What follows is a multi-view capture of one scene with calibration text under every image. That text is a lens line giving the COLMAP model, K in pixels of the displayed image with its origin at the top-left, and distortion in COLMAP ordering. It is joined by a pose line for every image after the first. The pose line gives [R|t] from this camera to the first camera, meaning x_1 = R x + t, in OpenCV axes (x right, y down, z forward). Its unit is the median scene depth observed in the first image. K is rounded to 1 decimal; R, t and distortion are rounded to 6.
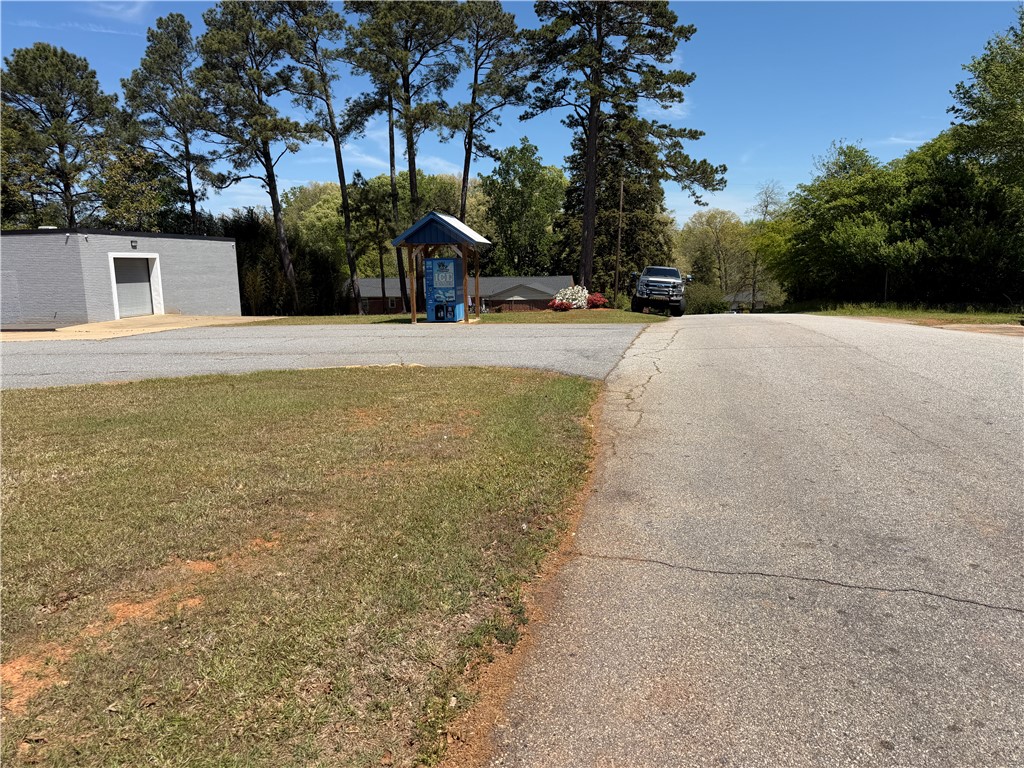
lens RADIAL K [[718.4, 0, 510.1], [0, 718.4, 389.9], [0, 0, 1]] dist [0.000531, -0.002789]
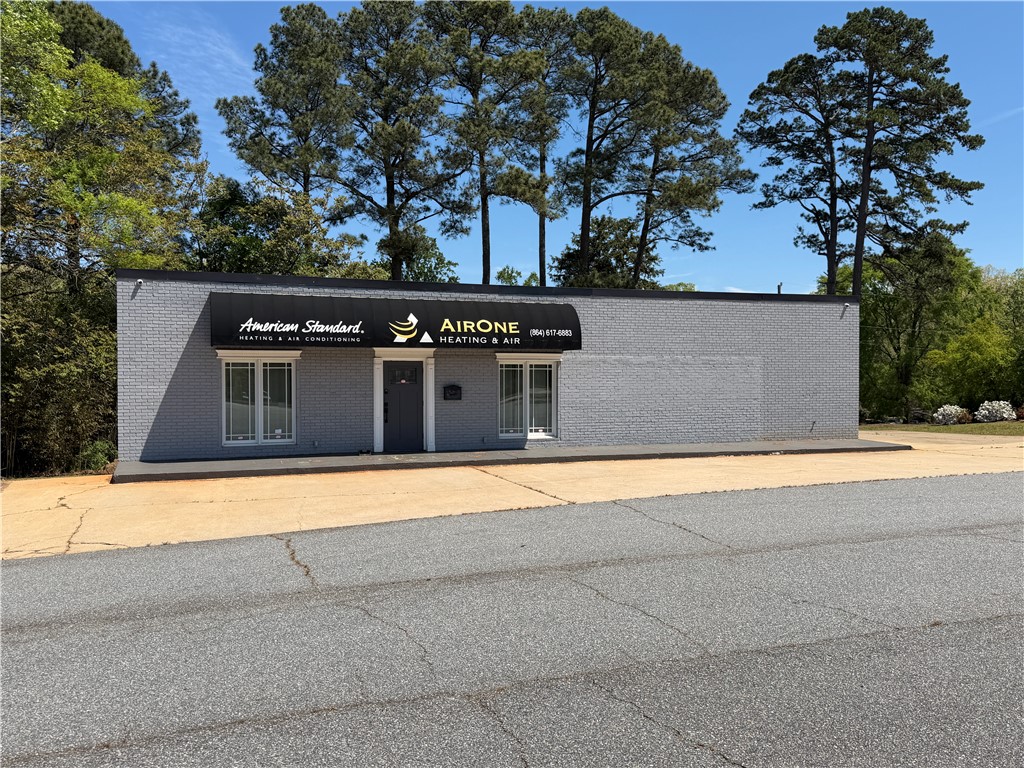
lens RADIAL K [[870.1, 0, 512.0], [0, 870.1, 384.0], [0, 0, 1]] dist [0.002953, 0.001599]
pose [[0.887294, 0.014260, 0.460983, -0.829278], [0.064865, 0.985729, -0.155342, -0.025678], [-0.456619, 0.167736, 0.873707, 0.292214]]
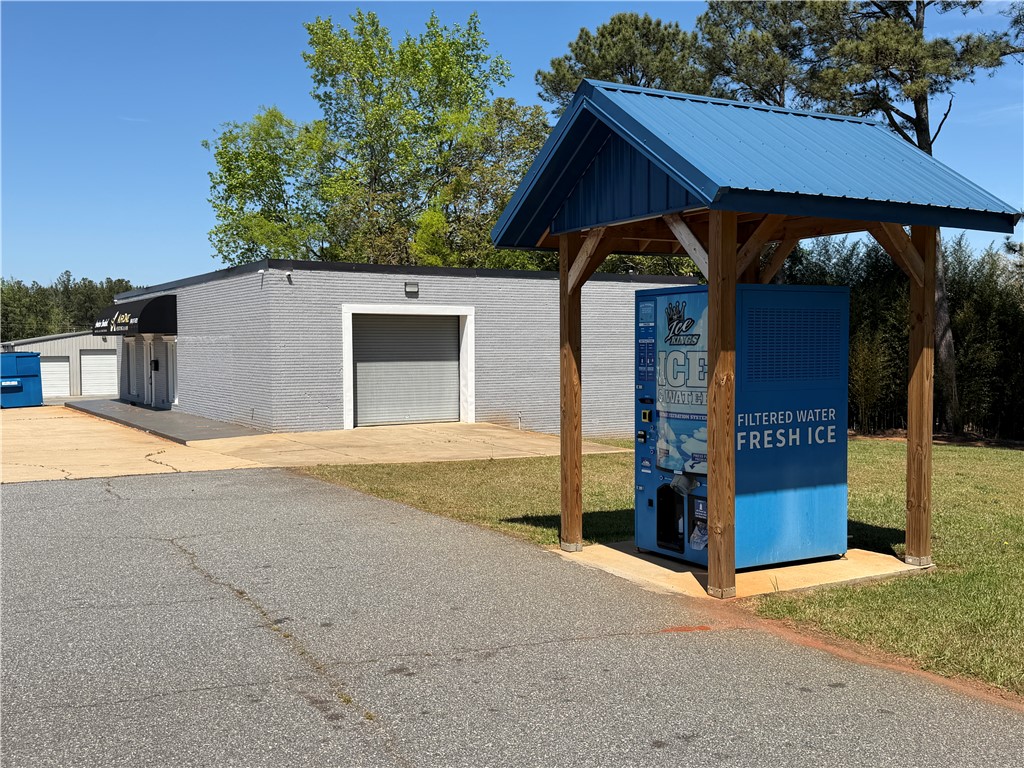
lens RADIAL K [[1031.8, 0, 512.0], [0, 1031.8, 384.0], [0, 0, 1]] dist [0.063223, -0.001337]
pose [[0.637990, 0.044331, -0.768767, 0.081209], [-0.140370, 0.988310, -0.059500, -0.072394], [0.757143, 0.145872, 0.636754, 0.426025]]
